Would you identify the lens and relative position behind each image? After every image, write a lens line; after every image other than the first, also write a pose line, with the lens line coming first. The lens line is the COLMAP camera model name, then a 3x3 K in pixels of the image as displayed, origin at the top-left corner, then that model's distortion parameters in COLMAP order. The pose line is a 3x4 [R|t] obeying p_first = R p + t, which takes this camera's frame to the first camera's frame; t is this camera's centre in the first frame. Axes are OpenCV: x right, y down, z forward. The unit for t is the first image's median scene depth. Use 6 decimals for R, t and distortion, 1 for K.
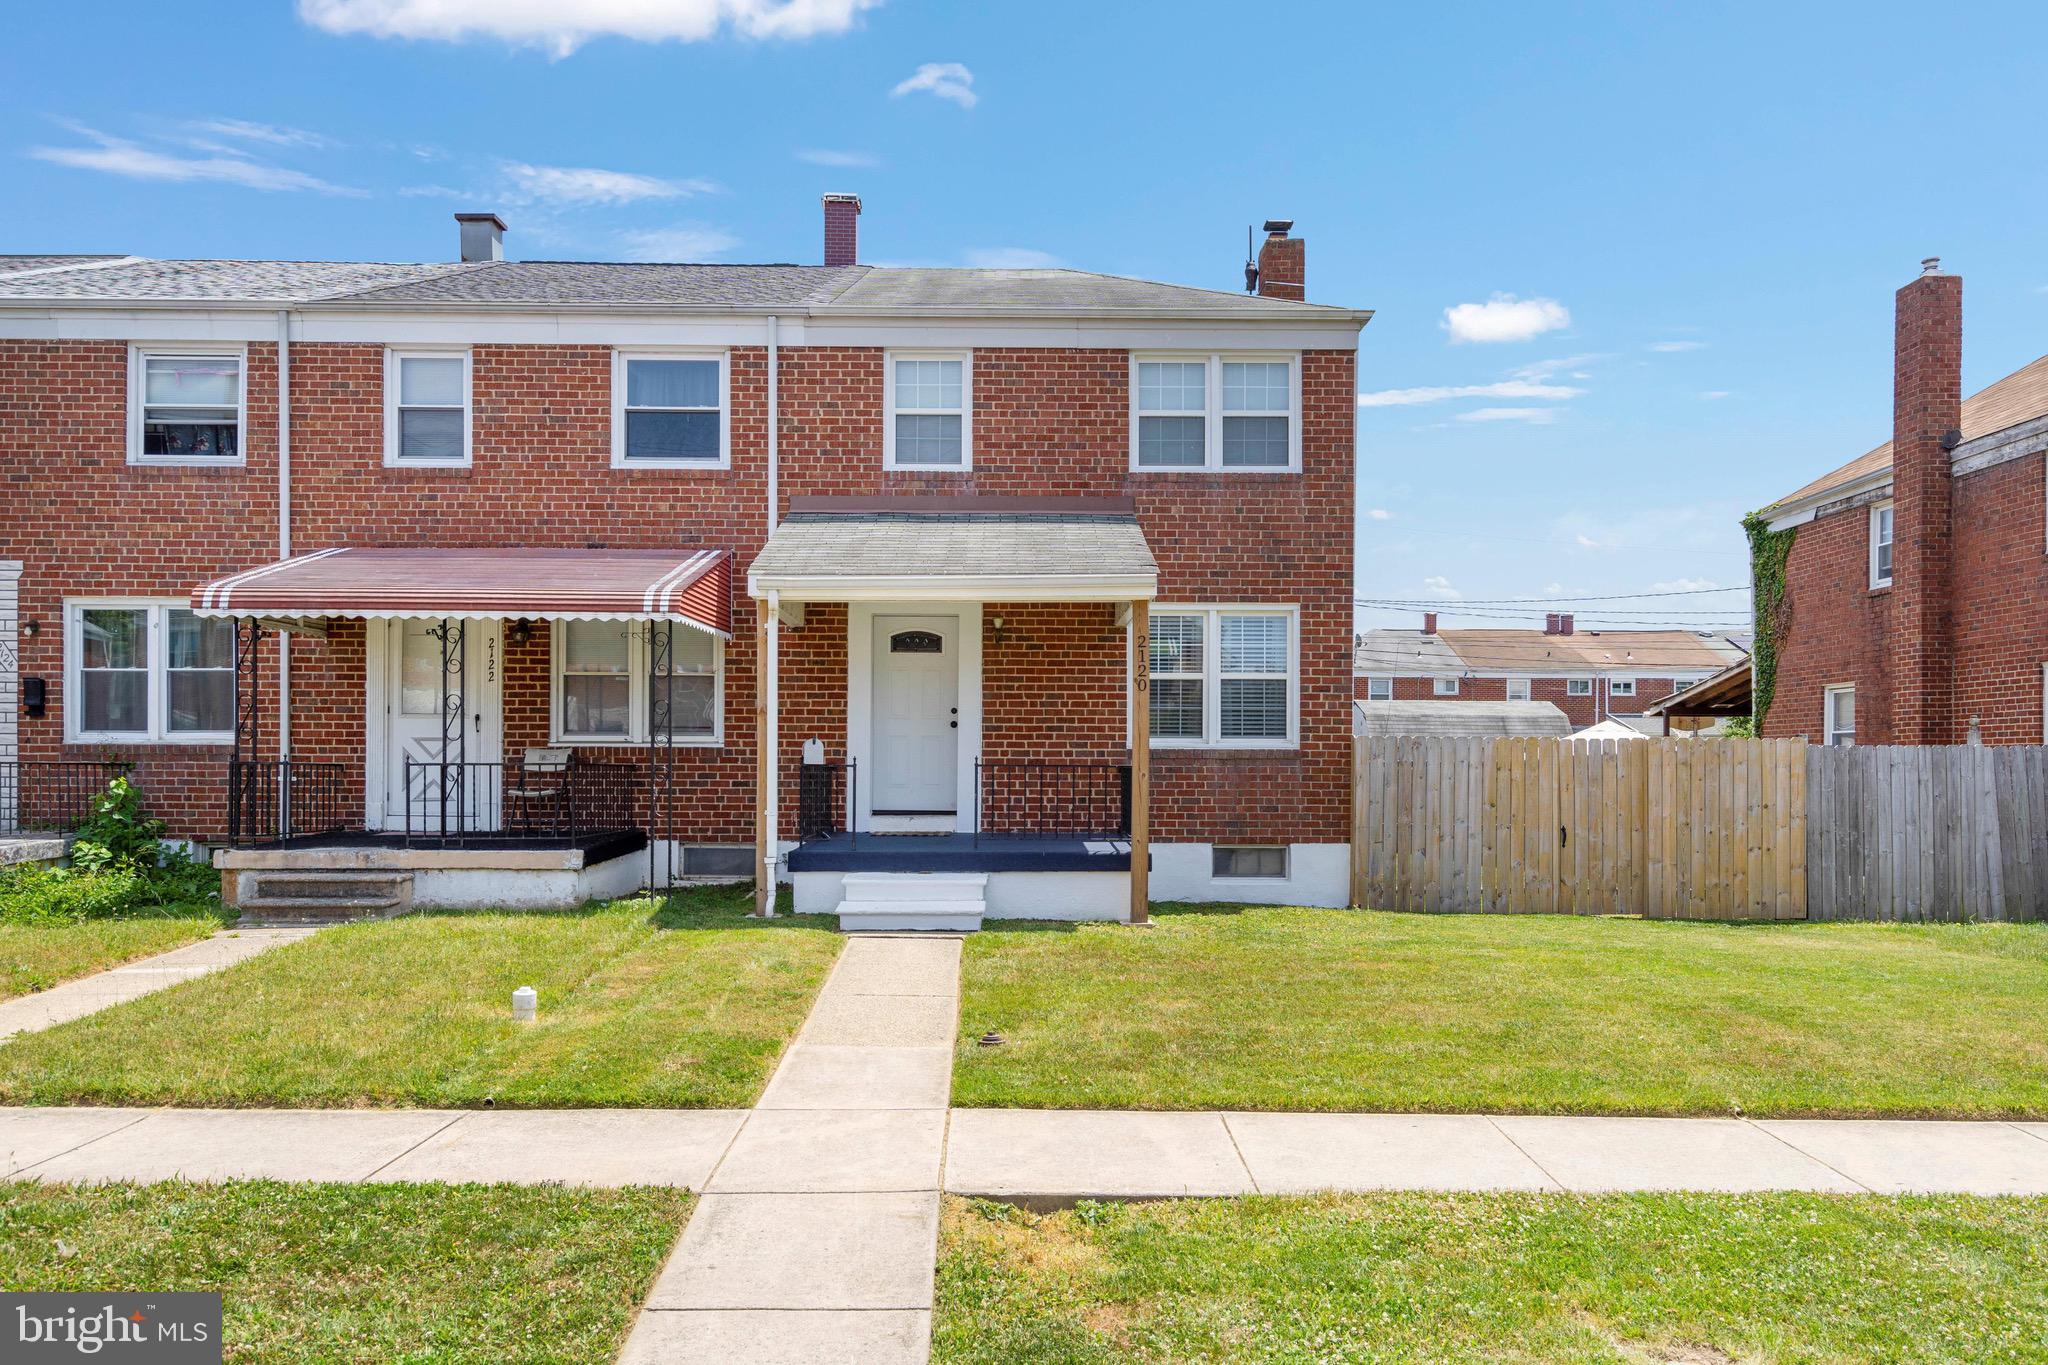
lens RADIAL K [[1482.6, 0, 999.9], [0, 1482.6, 764.5], [0, 0, 1]] dist [0.015970, 0.008671]
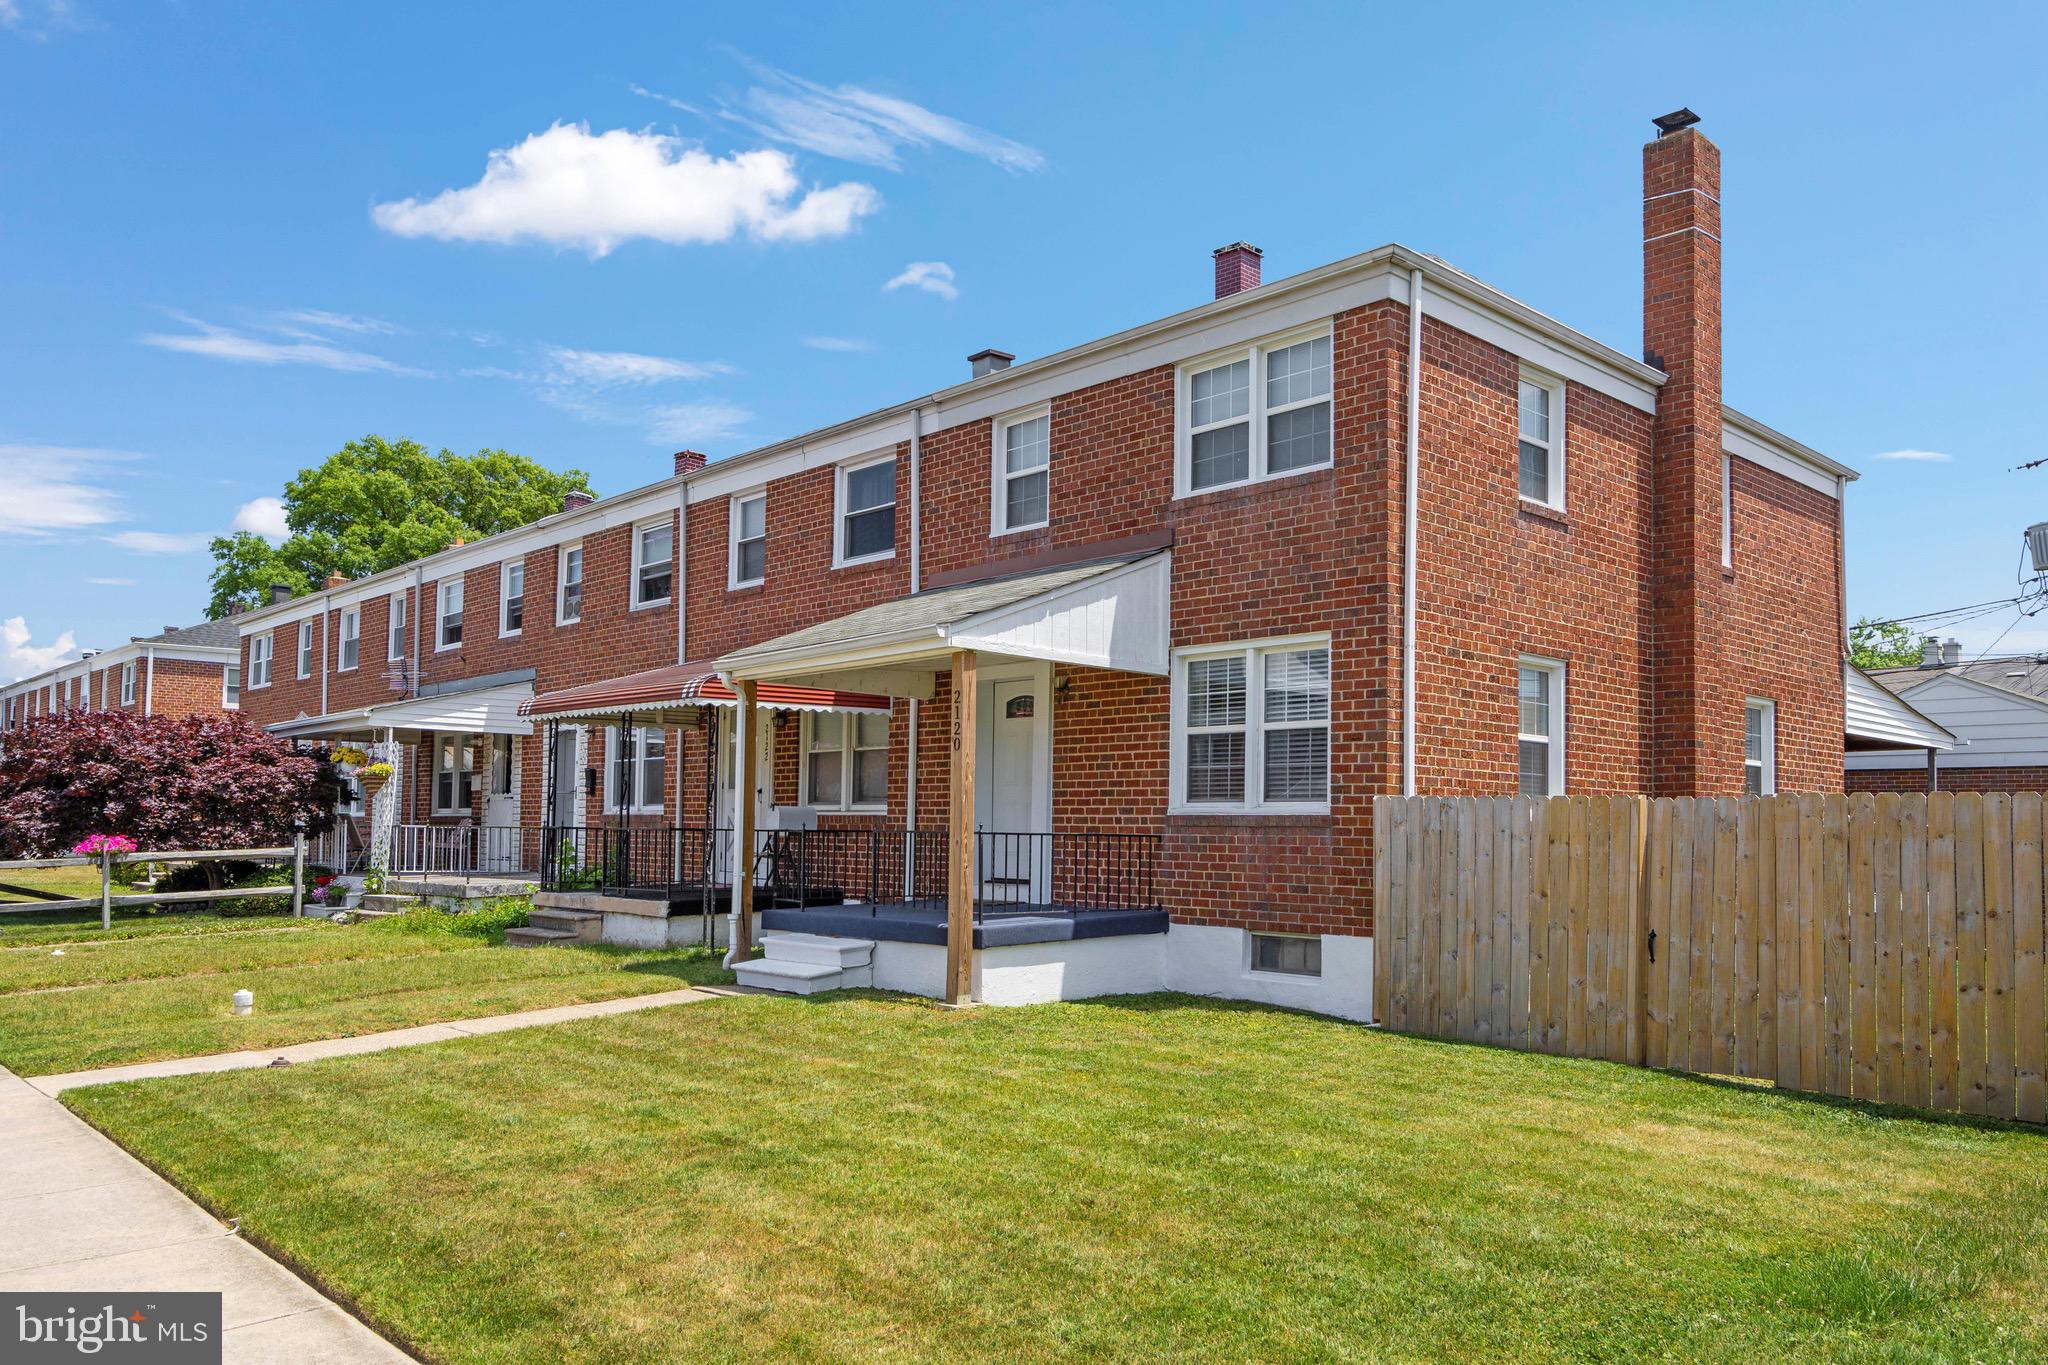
lens RADIAL K [[1482.6, 0, 1026.5], [0, 1482.6, 768.3], [0, 0, 1]] dist [0.015970, 0.008671]
pose [[0.679339, -0.026904, -0.733331, 0.671598], [-0.006275, 0.999078, -0.042467, -0.000451], [0.733798, 0.033451, 0.678544, 0.344531]]
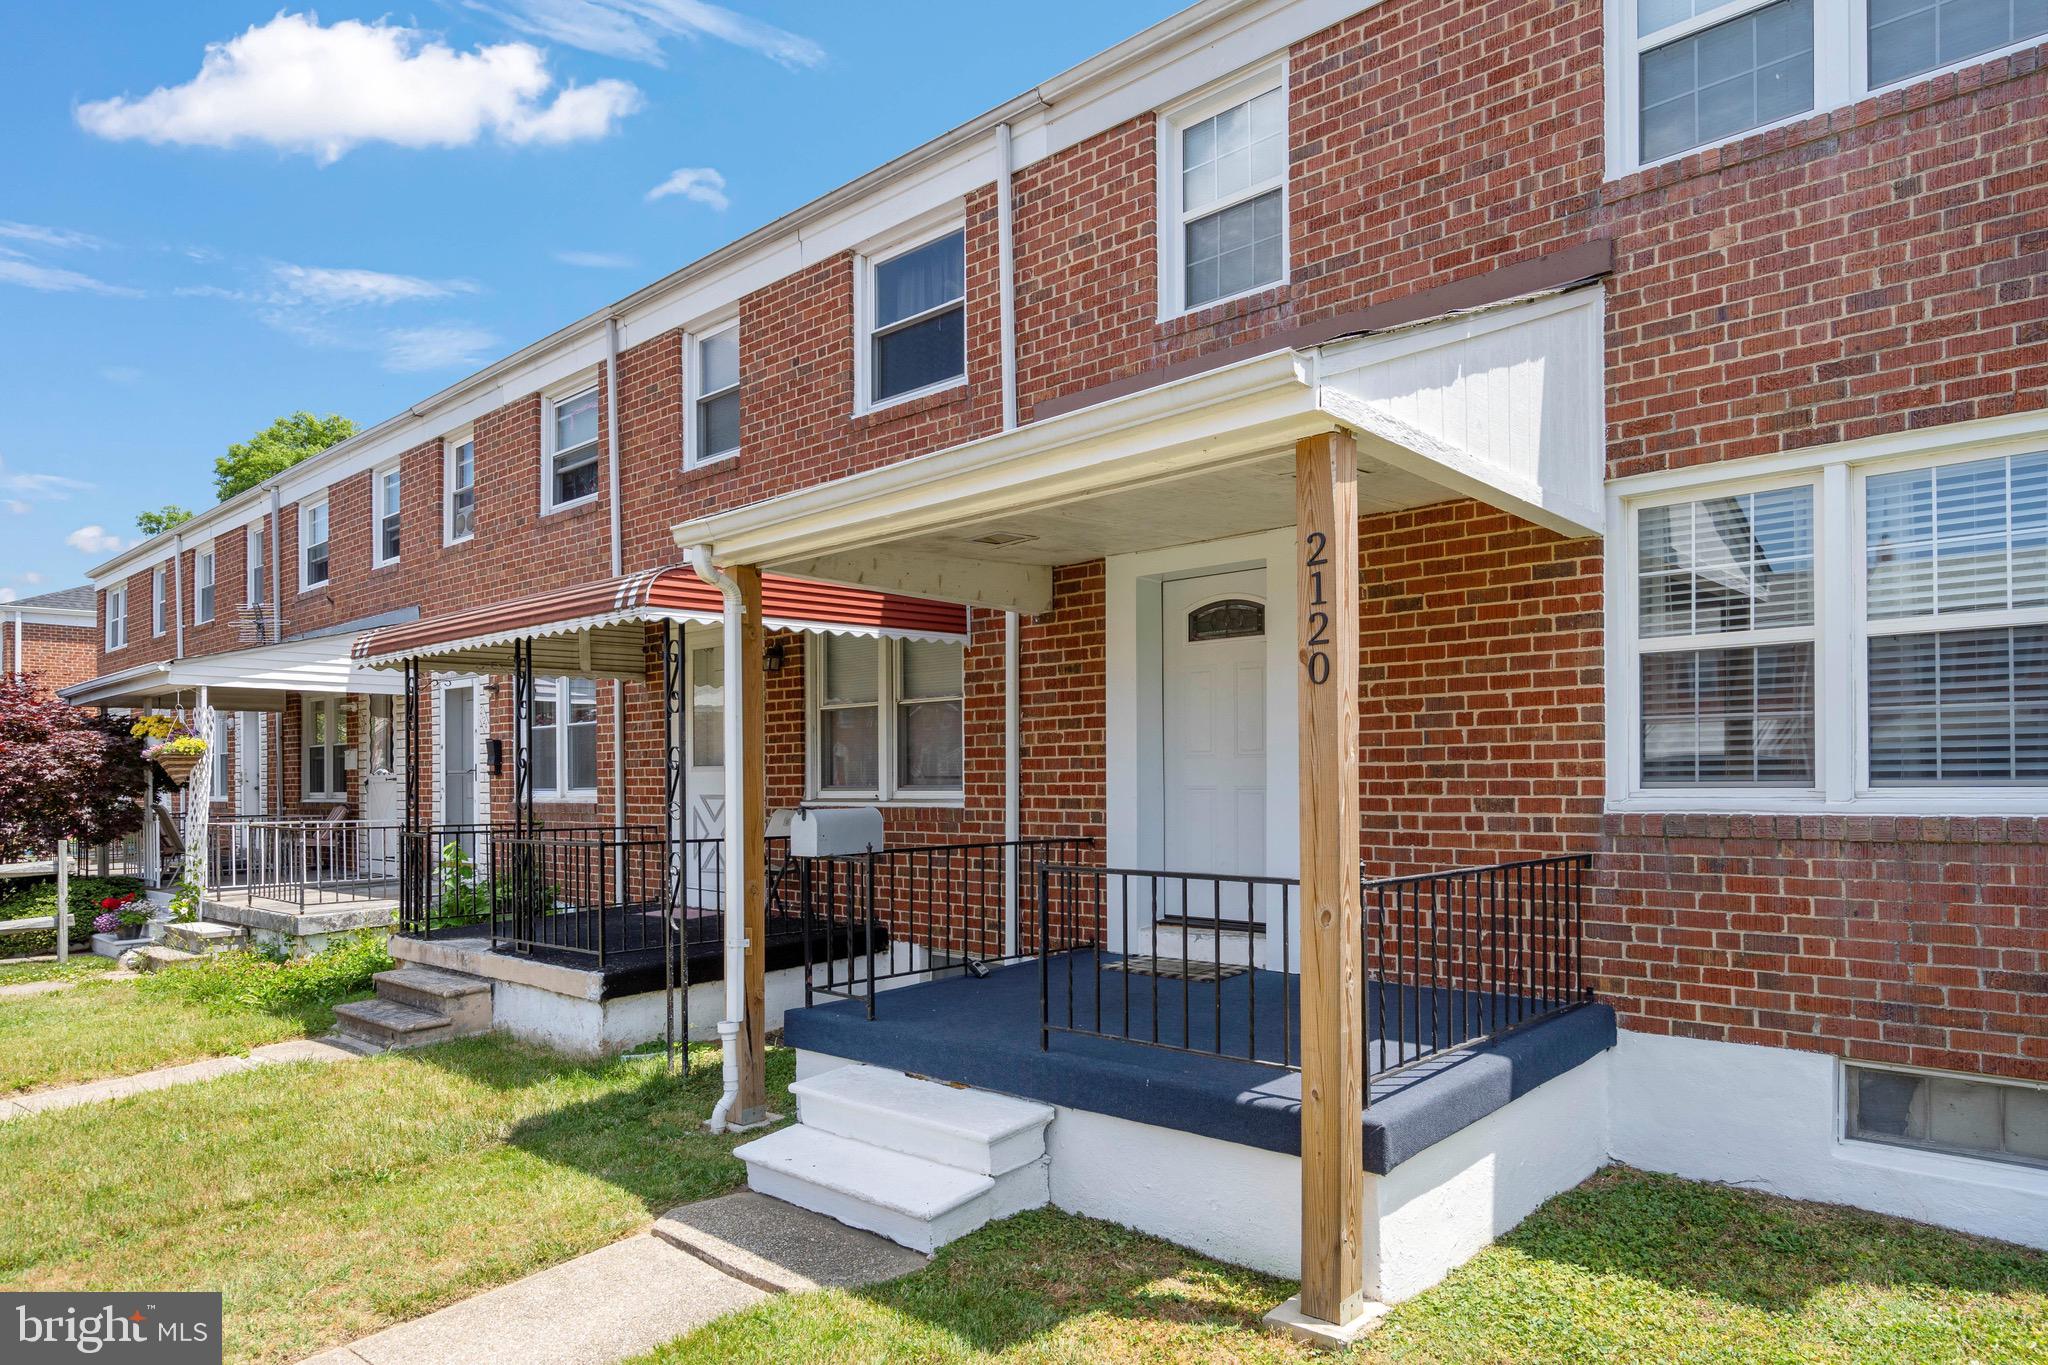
lens RADIAL K [[1251.8, 0, 1031.2], [0, 1251.8, 780.4], [0, 0, 1]] dist [0.010656, -0.001906]
pose [[0.737703, -0.011563, -0.675026, 0.211882], [0.015016, 0.999887, -0.000719, -0.022858], [0.674958, -0.009606, 0.737793, 0.609847]]
